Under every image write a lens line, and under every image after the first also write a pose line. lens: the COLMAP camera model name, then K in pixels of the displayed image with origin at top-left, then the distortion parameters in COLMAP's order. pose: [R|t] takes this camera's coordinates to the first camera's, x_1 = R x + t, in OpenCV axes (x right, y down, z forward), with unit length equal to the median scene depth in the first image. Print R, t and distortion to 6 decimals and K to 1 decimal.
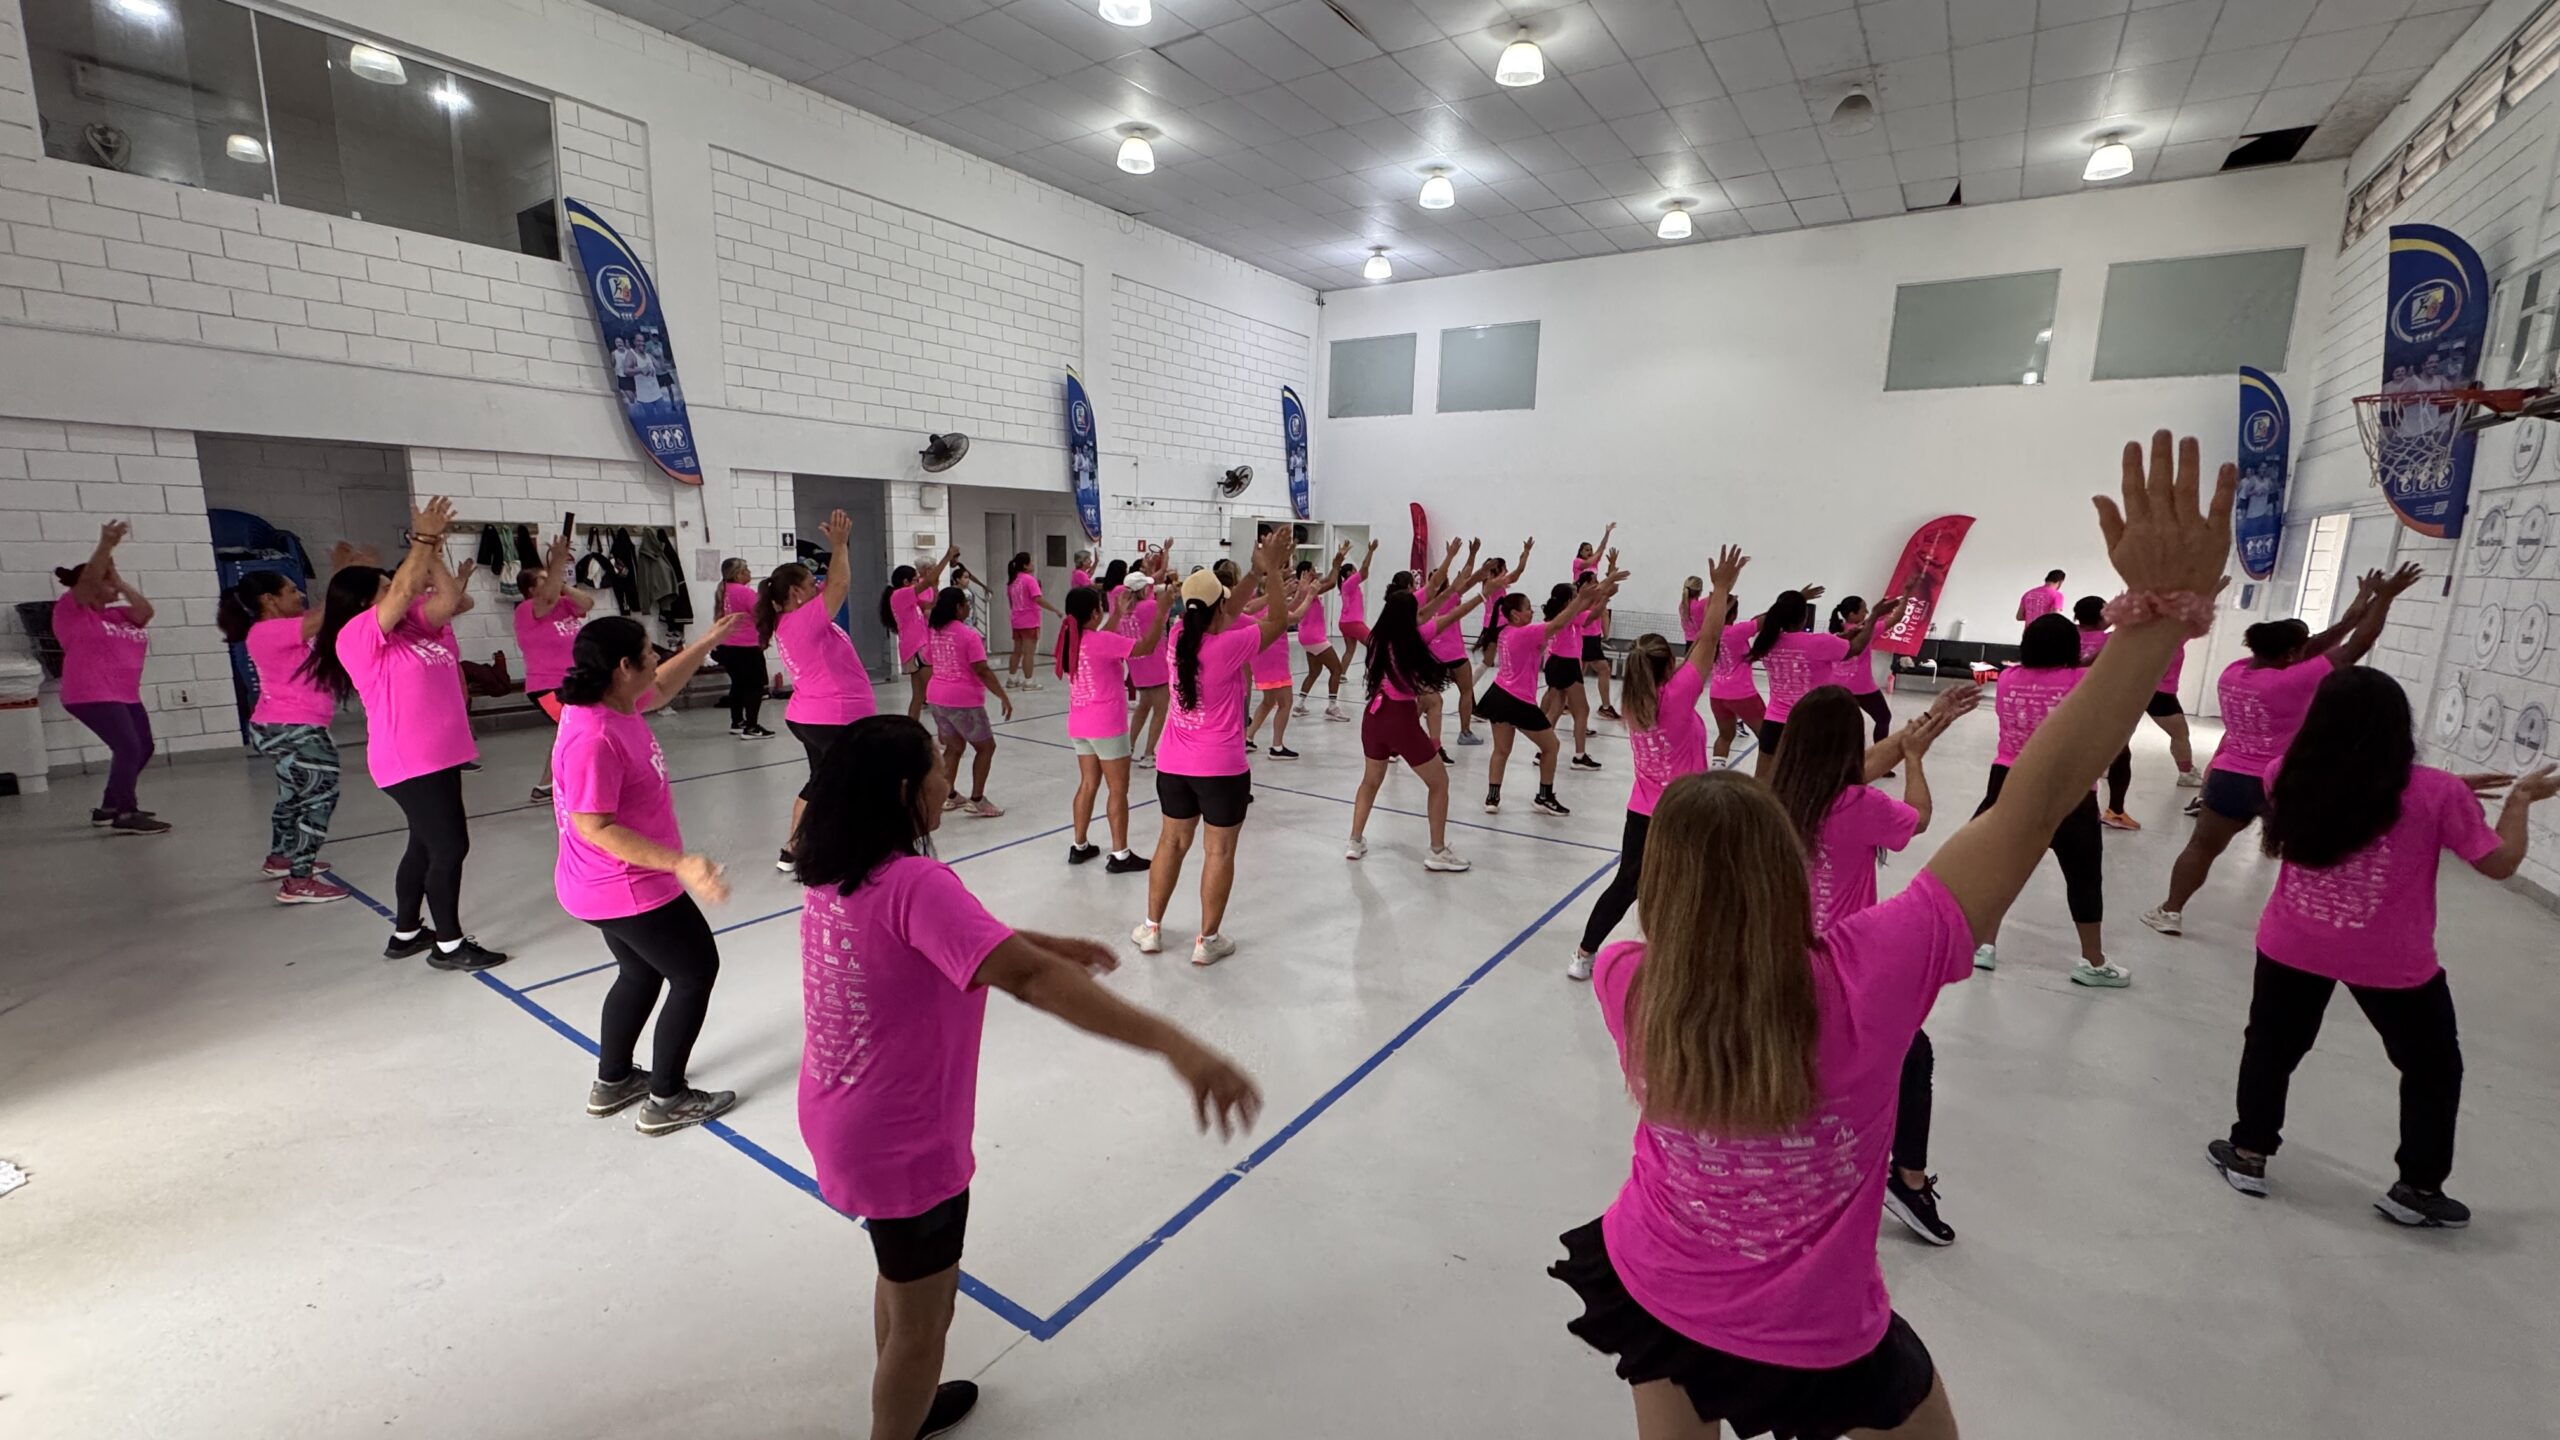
lens RADIAL K [[1015.8, 0, 1280.0], [0, 1015.8, 720.0], [0, 0, 1]] dist [0.000386, 0.000021]
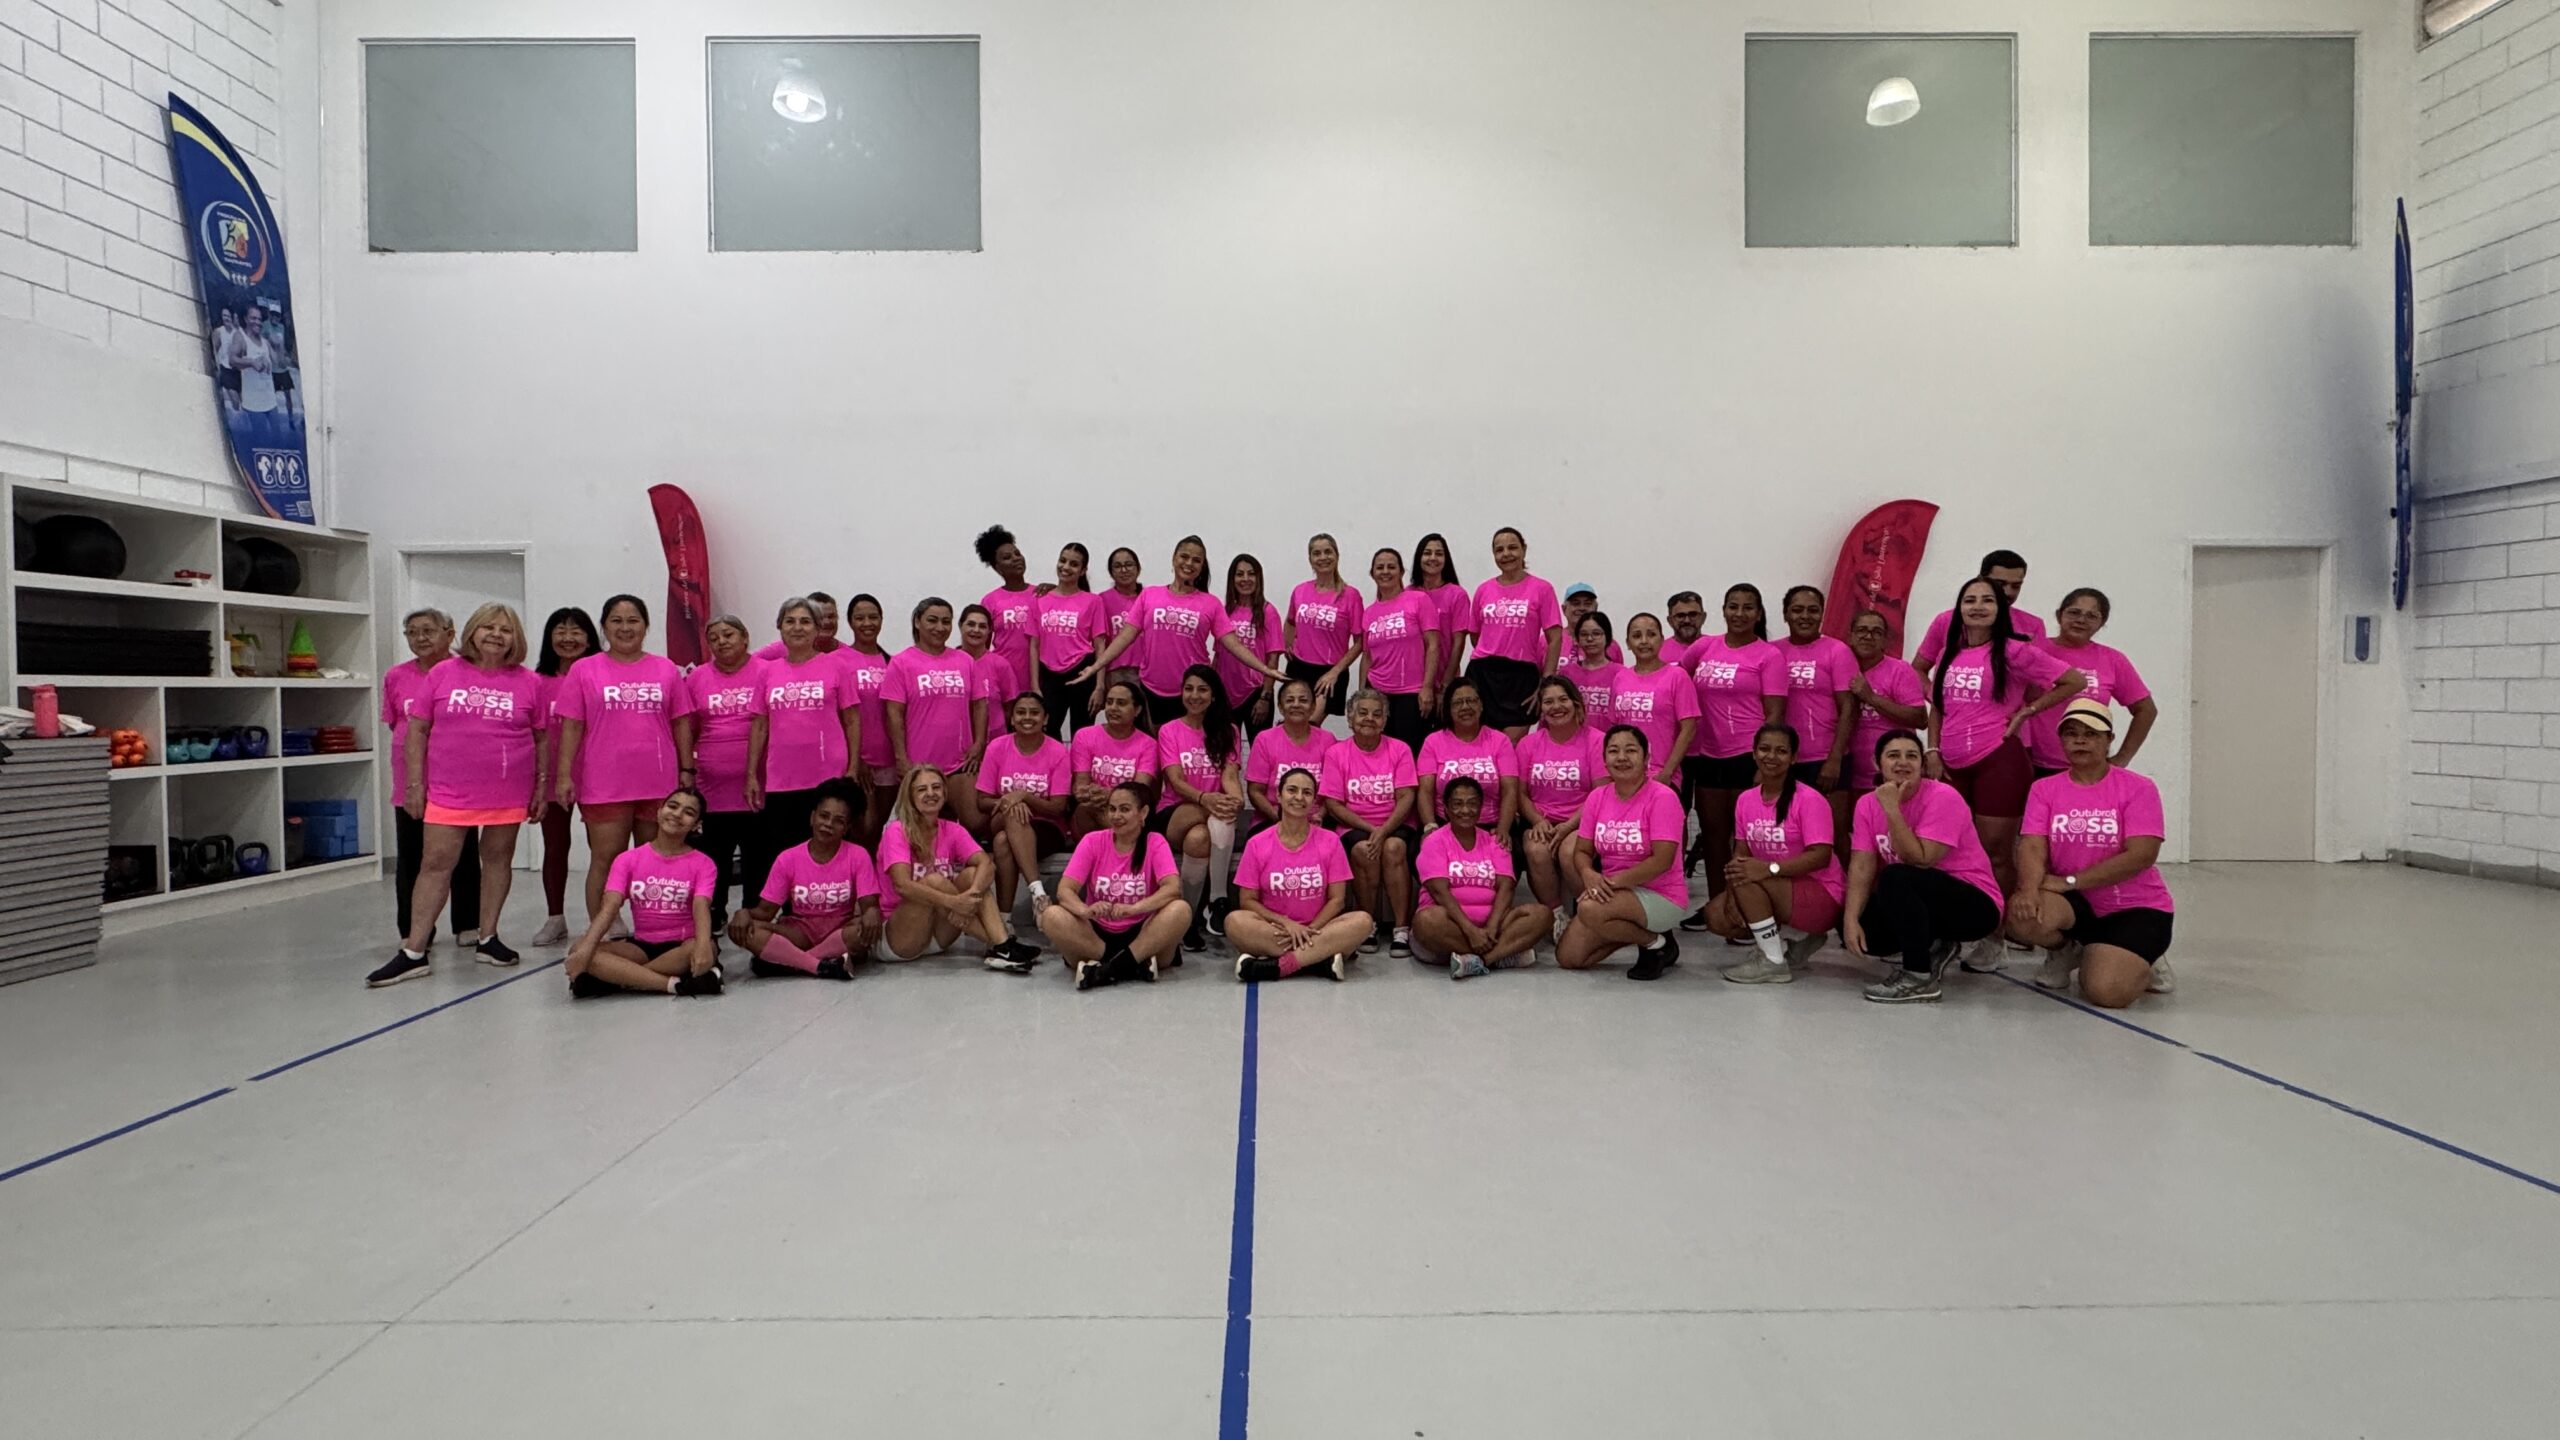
lens RADIAL K [[1210.7, 0, 1280.0], [0, 1210.7, 720.0], [0, 0, 1]] dist [0.001570, 0.000302]
pose [[0.821045, -0.046598, 0.568959, 0.062674], [0.126860, 0.986635, -0.102262, -0.056698], [-0.556590, 0.156140, 0.815983, 0.527992]]
